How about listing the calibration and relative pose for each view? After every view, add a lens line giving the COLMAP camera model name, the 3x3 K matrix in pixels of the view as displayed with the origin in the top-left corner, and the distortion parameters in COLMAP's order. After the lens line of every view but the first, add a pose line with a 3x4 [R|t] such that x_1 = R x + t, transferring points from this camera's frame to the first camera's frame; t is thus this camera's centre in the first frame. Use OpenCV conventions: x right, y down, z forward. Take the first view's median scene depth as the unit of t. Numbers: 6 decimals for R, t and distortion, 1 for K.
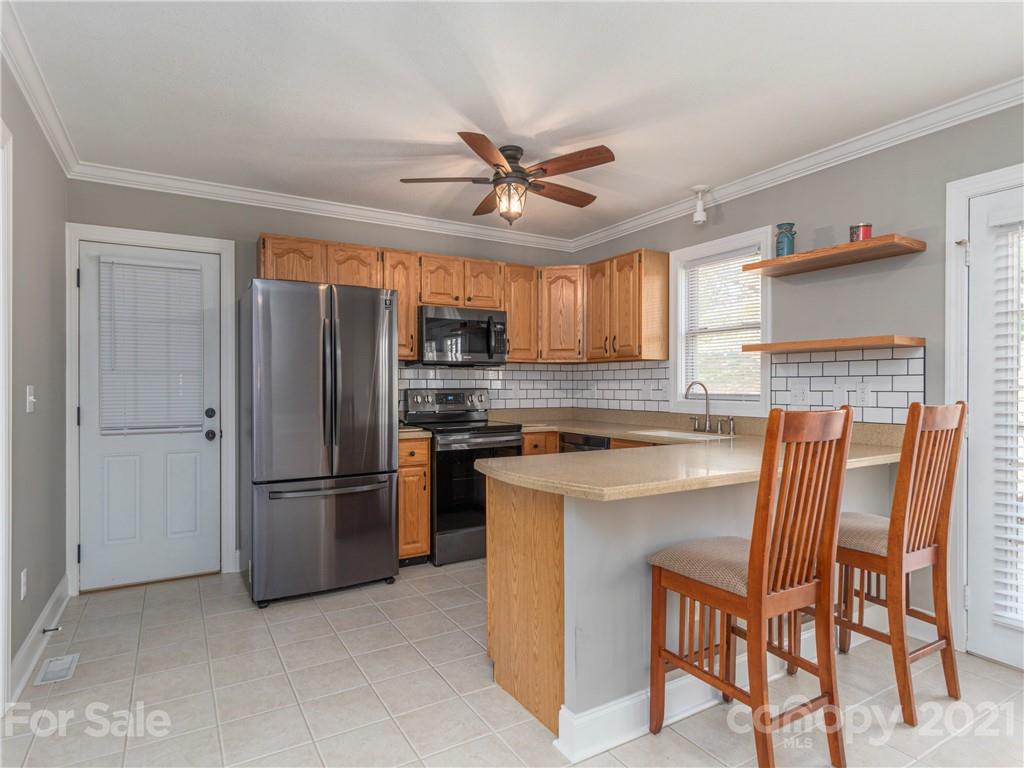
lens RADIAL K [[570.3, 0, 517.2], [0, 570.3, 381.5], [0, 0, 1]] dist [0.022254, 0.001869]
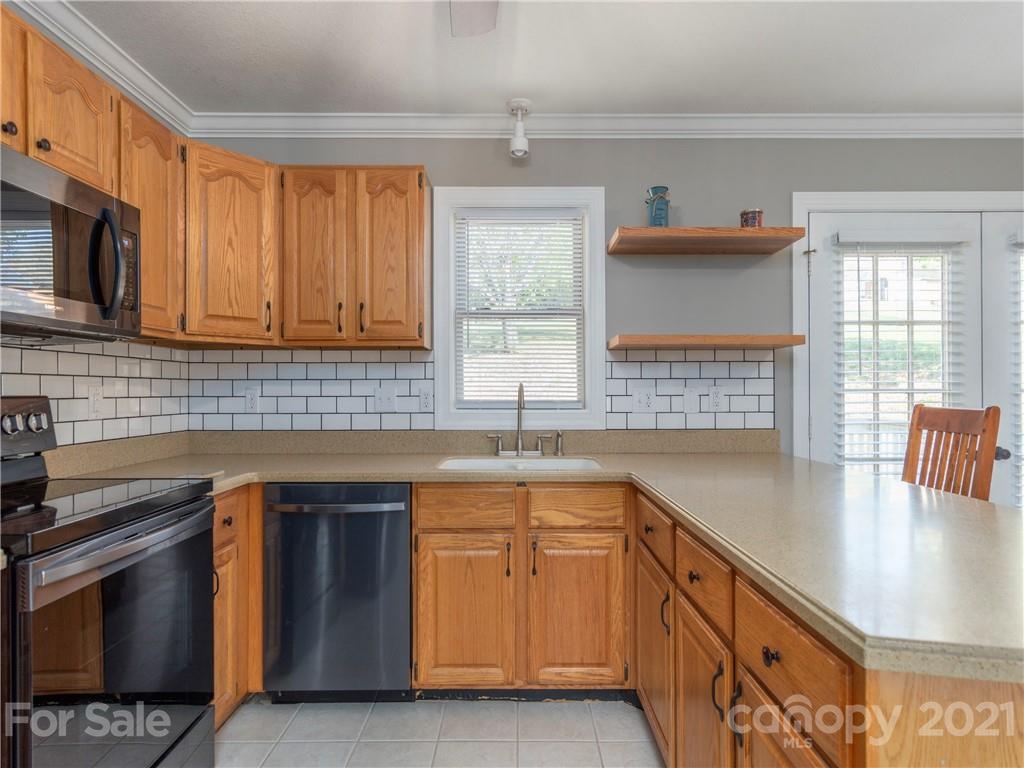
lens RADIAL K [[570.3, 0, 509.5], [0, 570.3, 387.7], [0, 0, 1]] dist [0.022254, 0.001869]
pose [[0.515148, 0.003281, 0.857095, -0.274371], [-0.004649, 0.999989, -0.001034, 0.005938], [-0.857089, -0.003452, 0.515157, 0.634308]]
